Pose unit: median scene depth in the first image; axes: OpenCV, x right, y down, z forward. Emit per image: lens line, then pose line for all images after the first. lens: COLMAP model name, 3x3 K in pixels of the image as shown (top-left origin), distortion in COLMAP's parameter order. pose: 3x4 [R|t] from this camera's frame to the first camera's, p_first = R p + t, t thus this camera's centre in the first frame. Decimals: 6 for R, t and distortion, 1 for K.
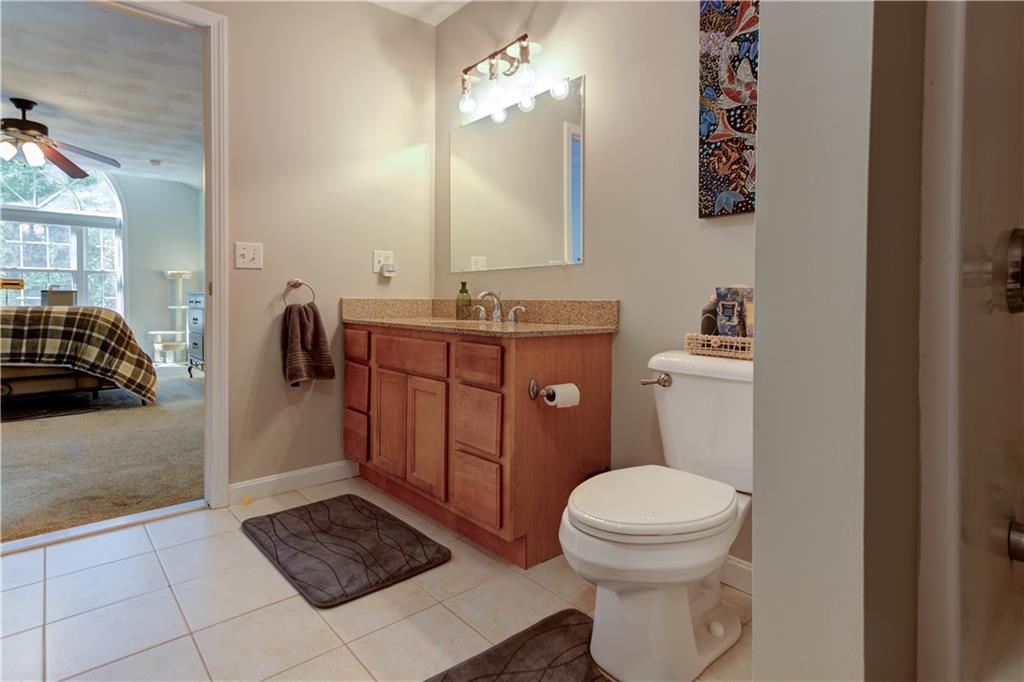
lens RADIAL K [[520.6, 0, 480.8], [0, 520.6, 309.4], [0, 0, 1]] dist [0.002444, 0.000178]
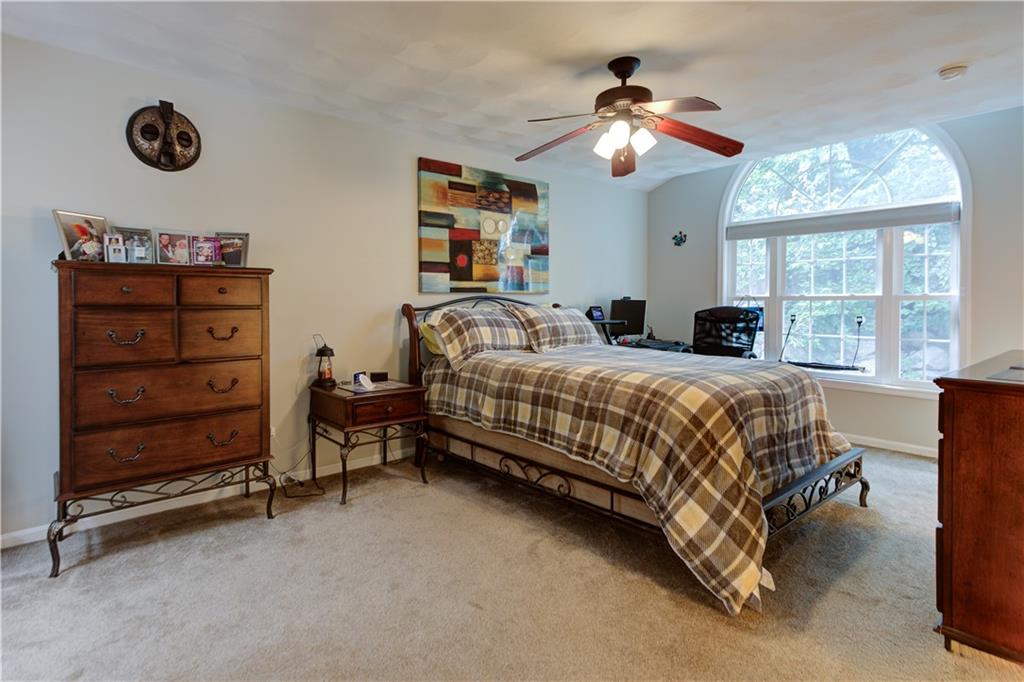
lens RADIAL K [[520.6, 0, 480.8], [0, 520.6, 309.4], [0, 0, 1]] dist [0.002444, 0.000178]
pose [[-0.012002, 0.006571, -0.999906, -0.194002], [-0.025865, 0.999642, 0.006880, -0.079563], [0.999593, 0.025945, -0.011828, 0.813065]]
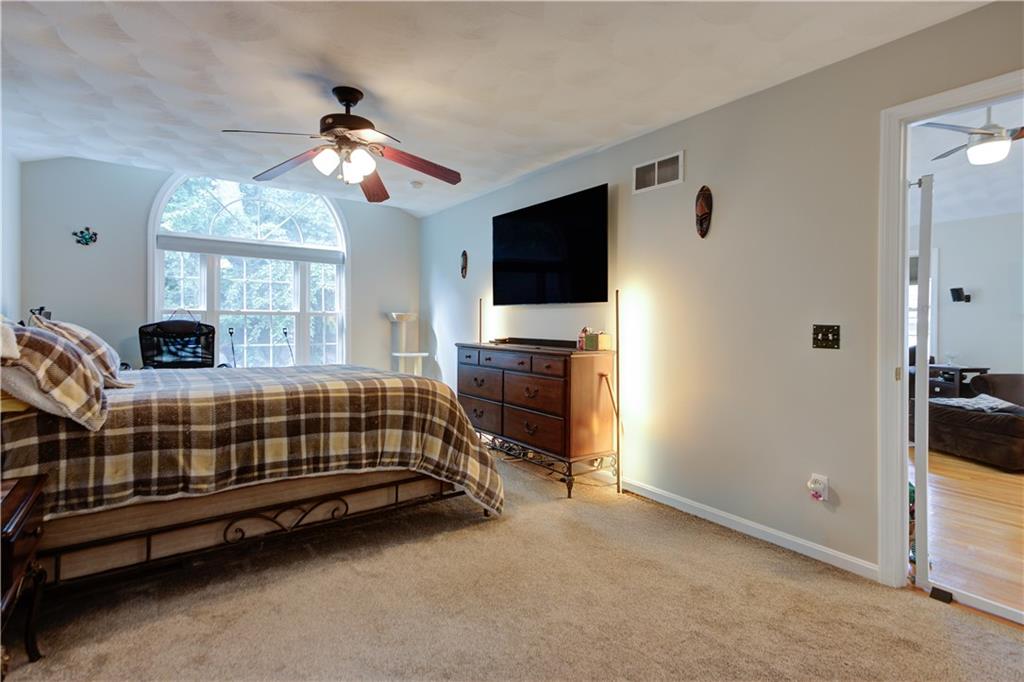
lens RADIAL K [[501.4, 0, 508.0], [0, 501.4, 320.8], [0, 0, 1]] dist [0.015554, 0.000585]
pose [[0.996948, 0.003688, -0.077983, -0.589370], [-0.005685, 0.999661, -0.025399, -0.068222], [0.077863, 0.025765, 0.996631, 0.328512]]
